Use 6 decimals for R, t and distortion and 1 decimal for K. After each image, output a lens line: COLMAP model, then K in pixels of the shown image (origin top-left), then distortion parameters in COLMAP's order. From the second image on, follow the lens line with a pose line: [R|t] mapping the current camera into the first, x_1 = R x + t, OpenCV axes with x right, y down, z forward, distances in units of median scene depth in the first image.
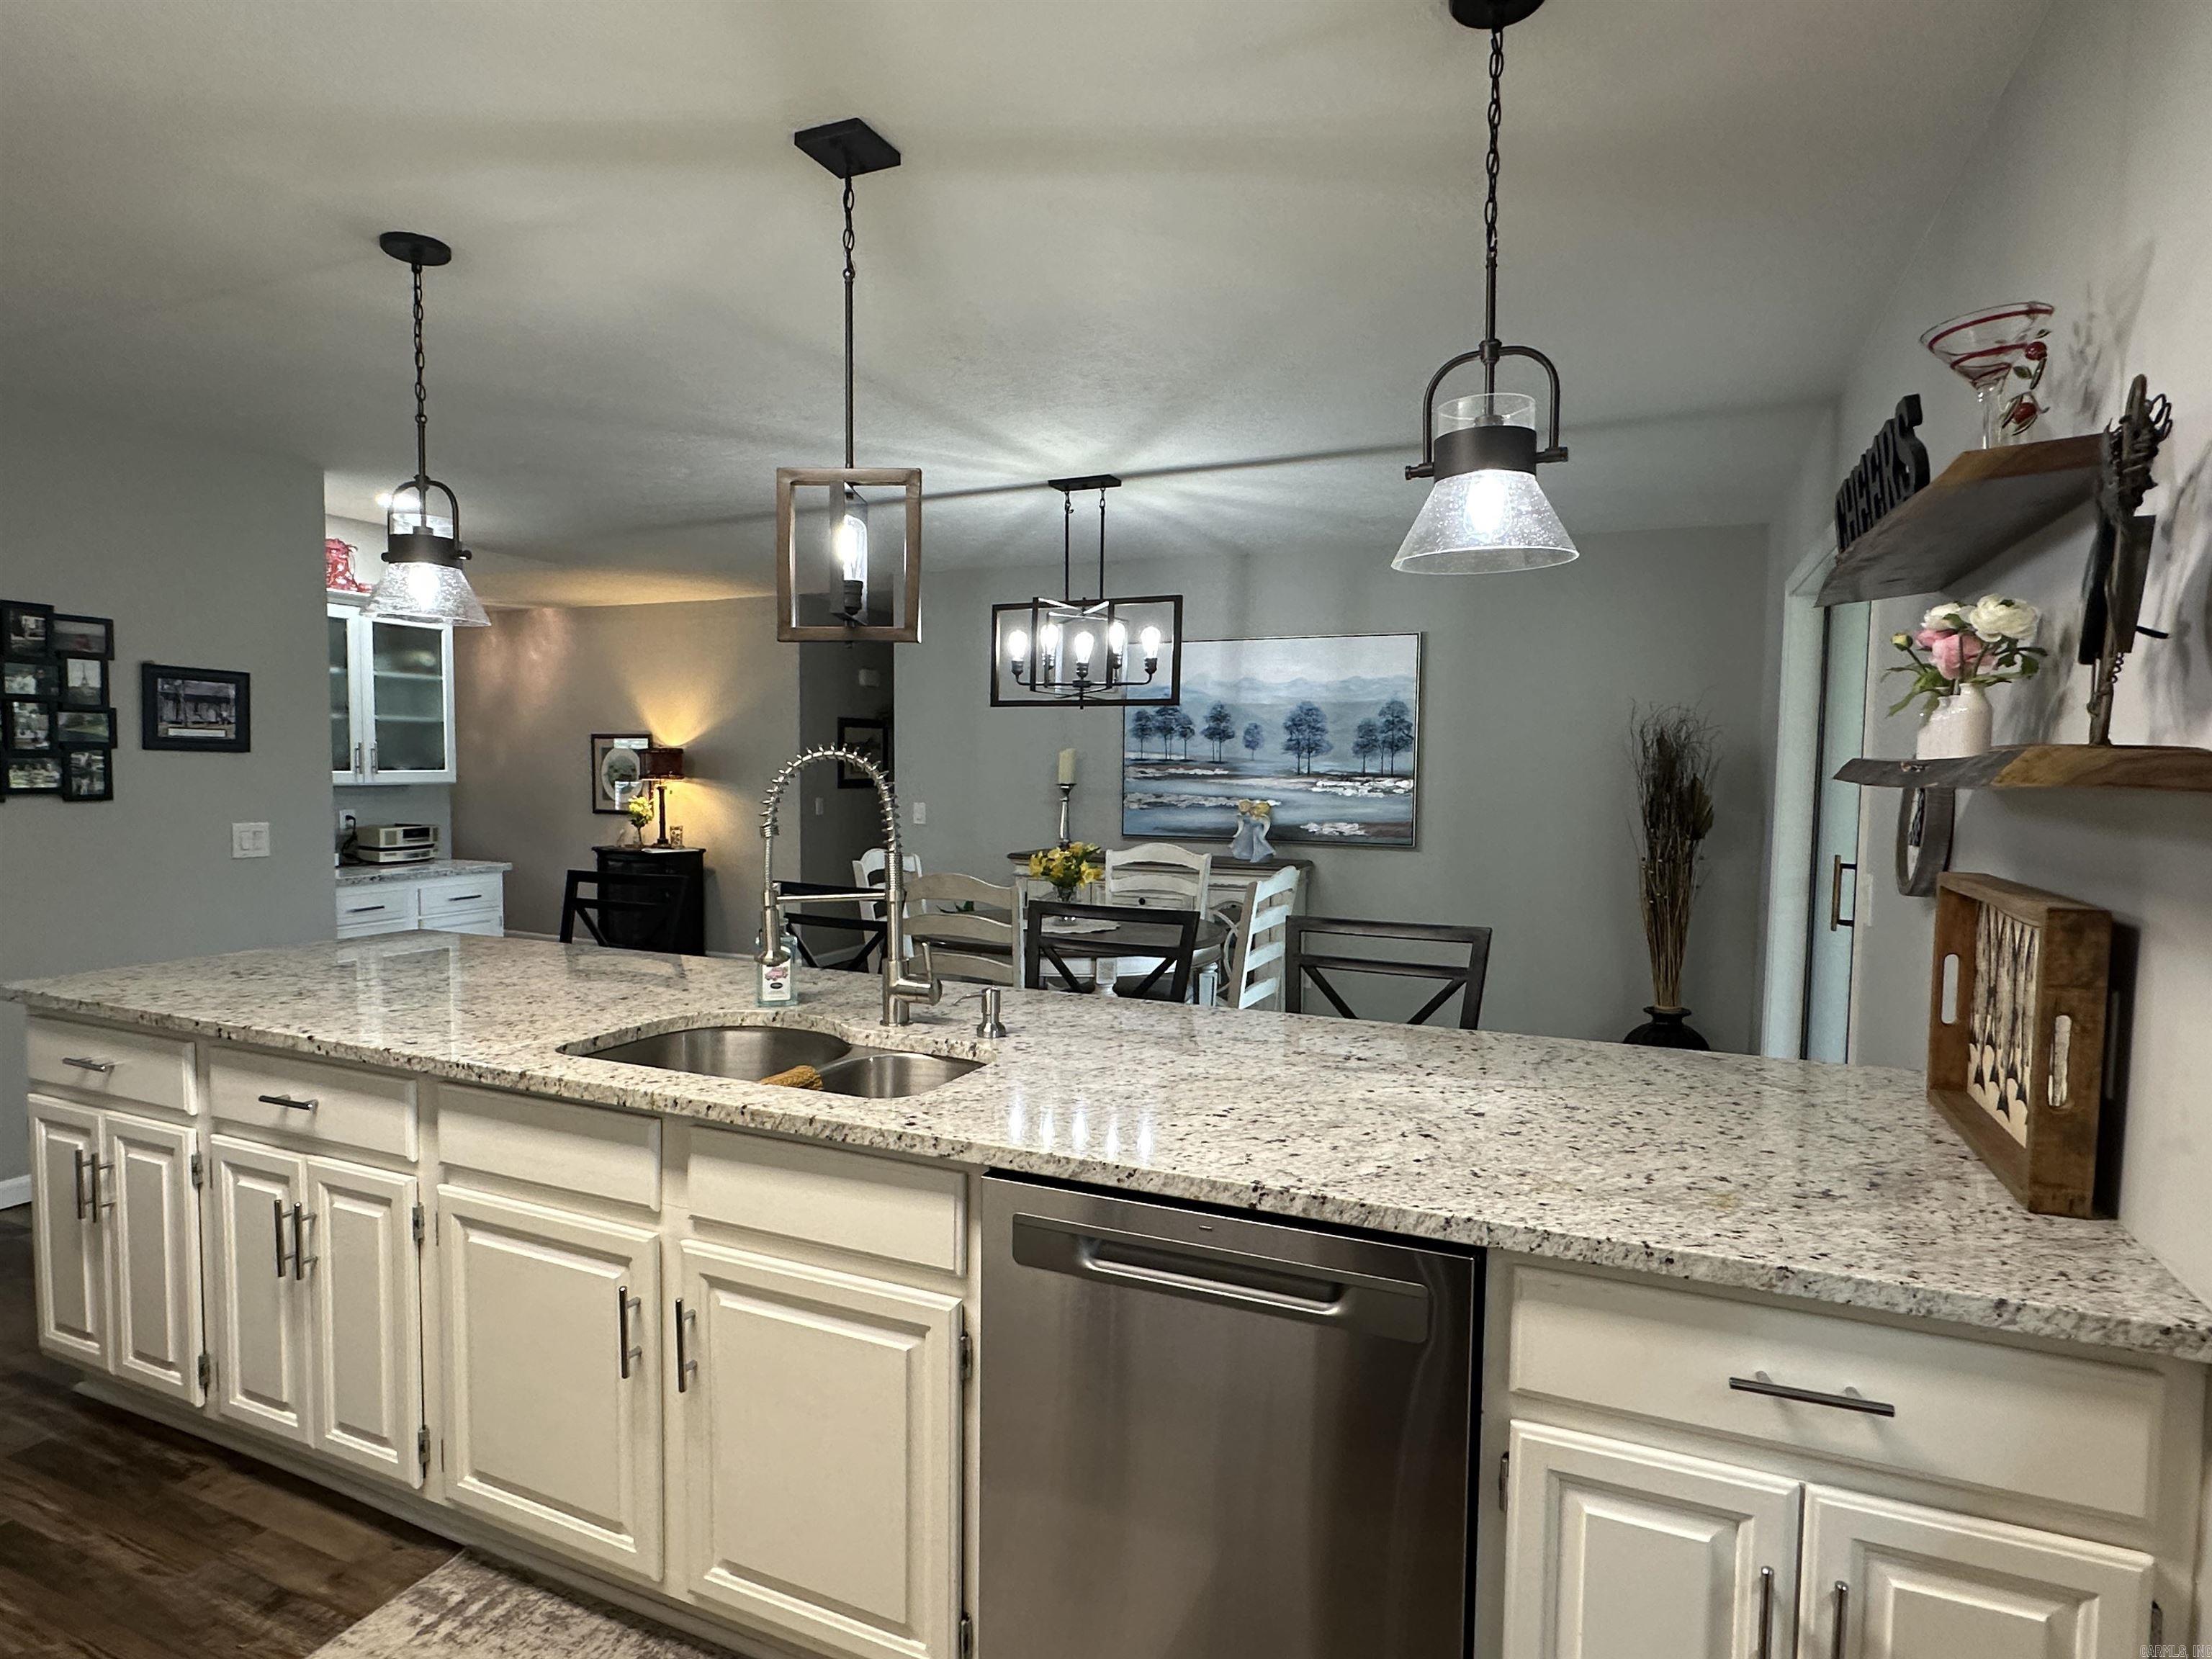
lens RADIAL K [[1230.2, 0, 1093.6], [0, 1230.2, 837.4], [0, 0, 1]] dist [-0.003288, -0.000209]
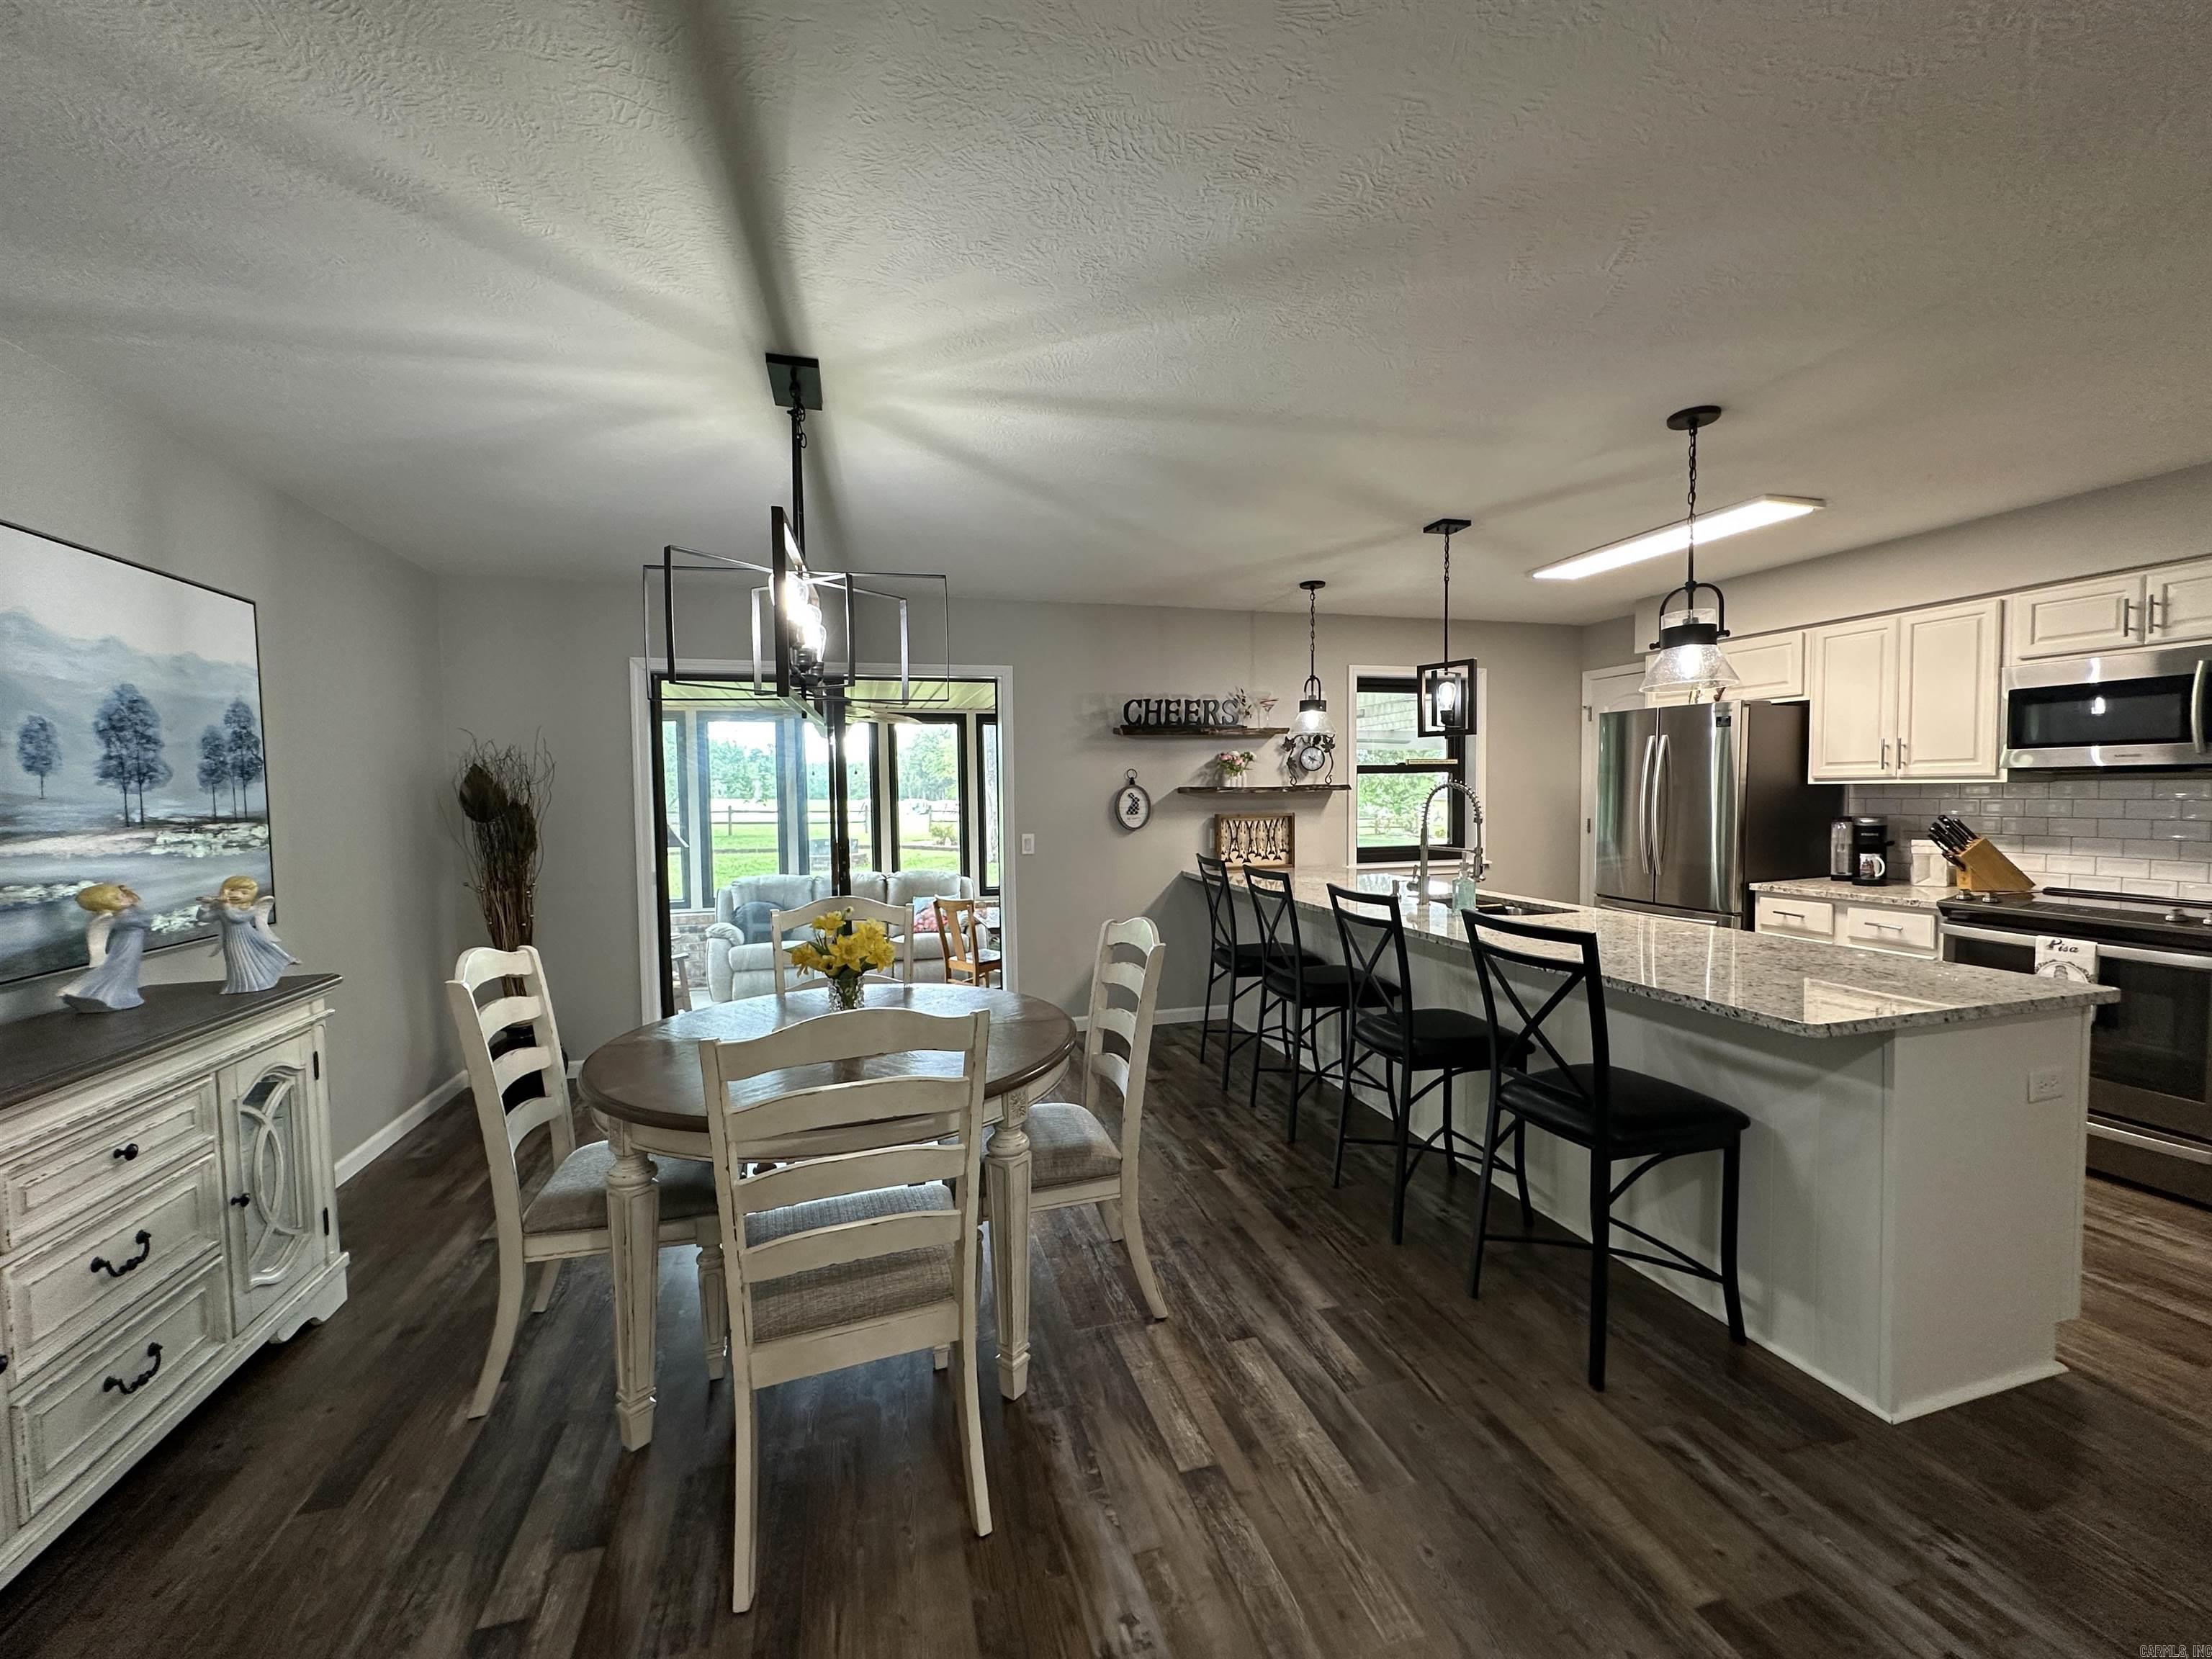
lens RADIAL K [[880.3, 0, 1101.8], [0, 880.3, 830.0], [0, 0, 1]] dist [-0.001996, 0.000472]
pose [[-0.646336, -0.037342, 0.762139, -0.441711], [0.052480, 0.994261, 0.093221, -0.072315], [-0.761246, 0.100249, -0.640667, 1.078365]]
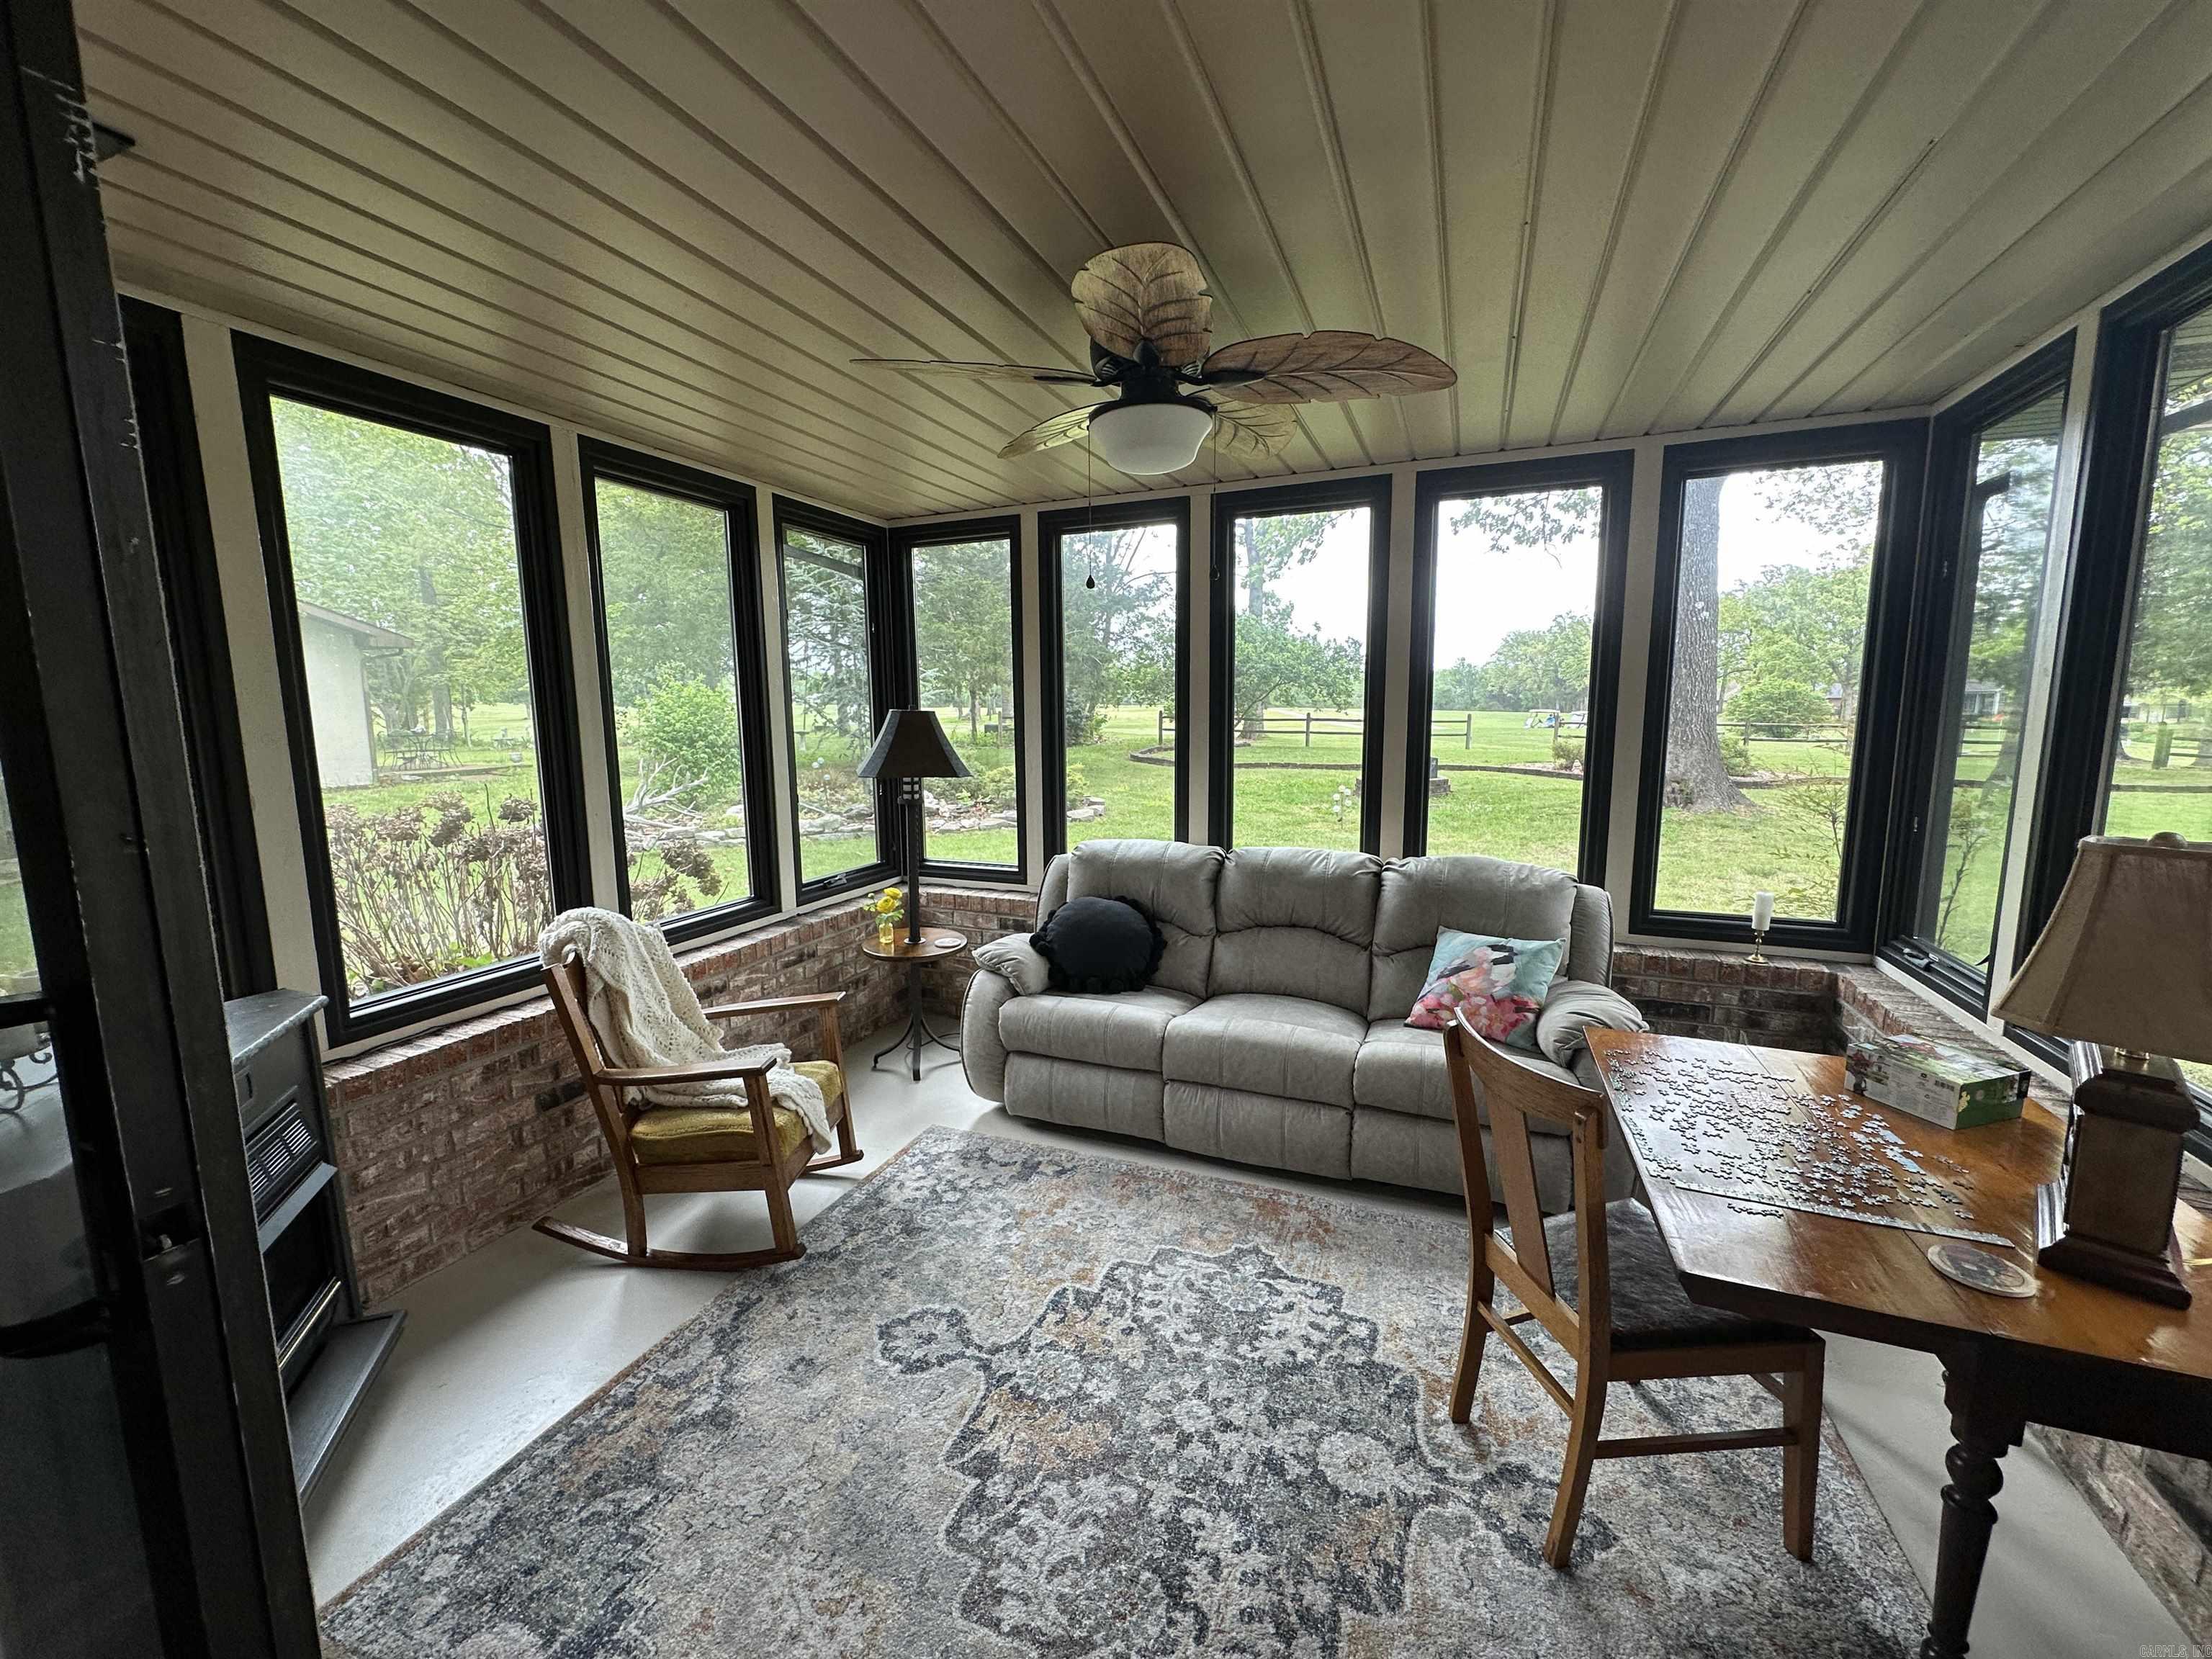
lens RADIAL K [[880.3, 0, 1101.8], [0, 880.3, 830.0], [0, 0, 1]] dist [-0.001996, 0.000472]
pose [[-0.028819, -0.148829, 0.988443, 0.344553], [0.068683, 0.986222, 0.150497, -0.006712], [-0.997222, 0.072226, -0.018200, 0.600015]]
